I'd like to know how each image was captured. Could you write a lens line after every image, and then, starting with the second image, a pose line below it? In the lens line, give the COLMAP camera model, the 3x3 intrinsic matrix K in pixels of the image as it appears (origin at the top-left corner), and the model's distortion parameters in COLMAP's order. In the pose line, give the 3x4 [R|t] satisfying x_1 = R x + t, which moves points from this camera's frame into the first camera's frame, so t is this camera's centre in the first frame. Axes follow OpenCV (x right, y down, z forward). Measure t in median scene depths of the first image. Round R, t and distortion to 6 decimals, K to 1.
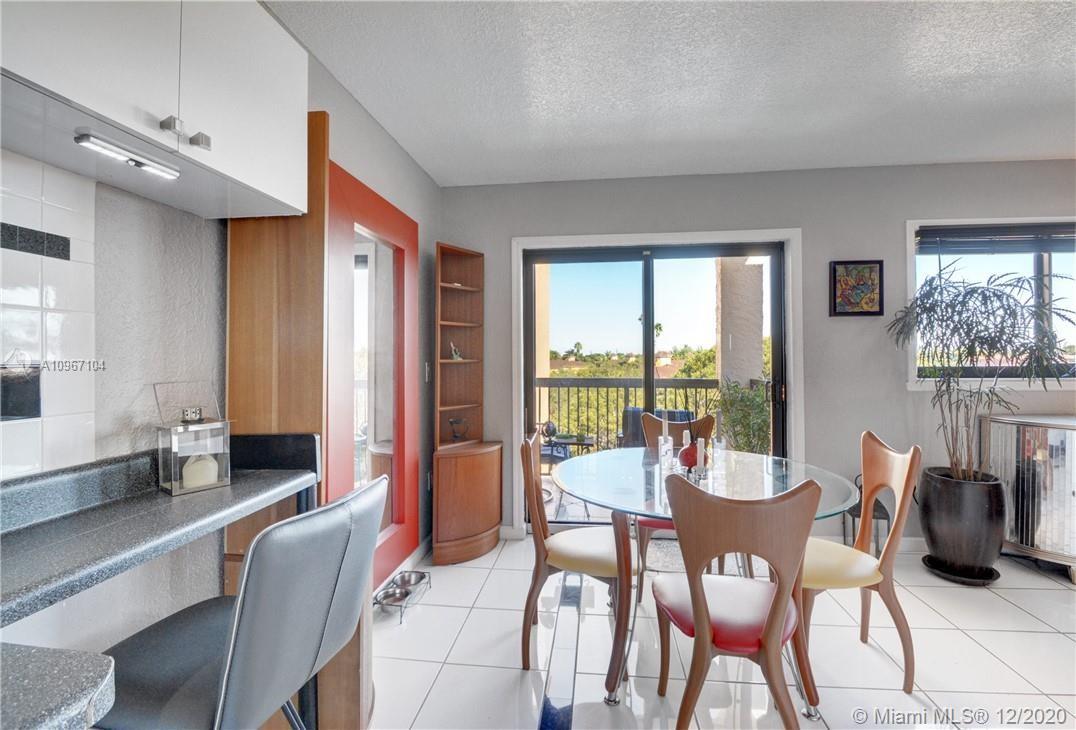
lens RADIAL K [[479.4, 0, 546.6], [0, 479.4, 356.4], [0, 0, 1]] dist [-0.000342, 0.000028]
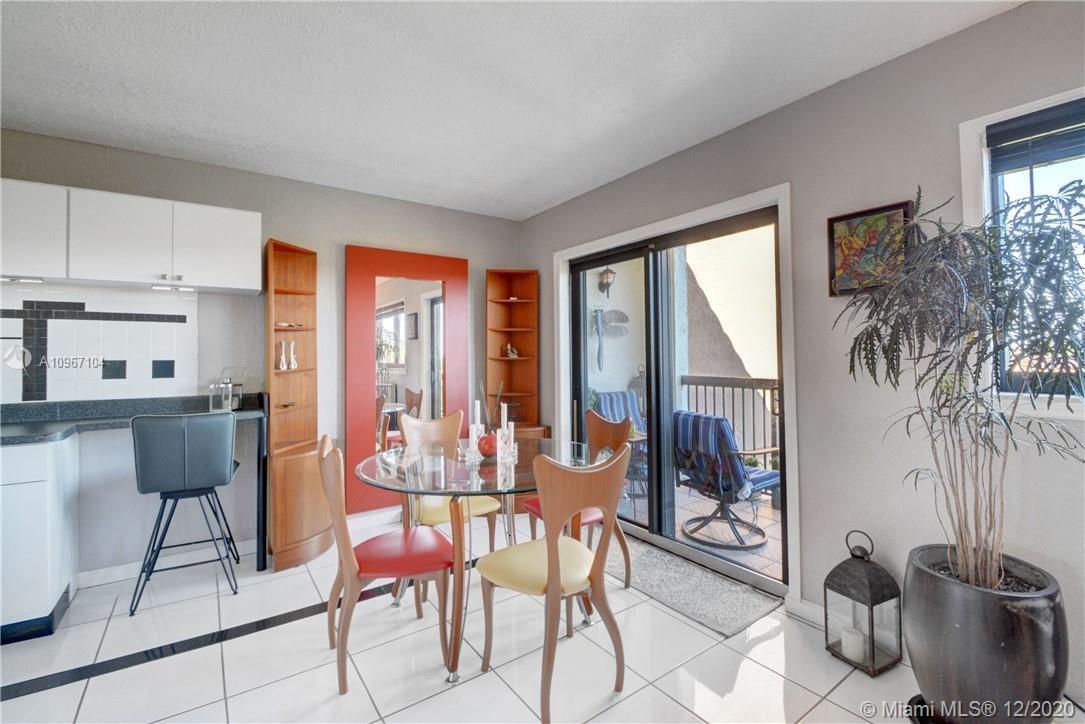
lens RADIAL K [[480.8, 0, 552.3], [0, 480.8, 355.0], [0, 0, 1]] dist [-0.003474, -0.000149]
pose [[0.683725, -0.005462, -0.729720, 0.523875], [0.007398, 0.999972, -0.000554, 0.000959], [0.729703, -0.005019, 0.683746, 0.131932]]
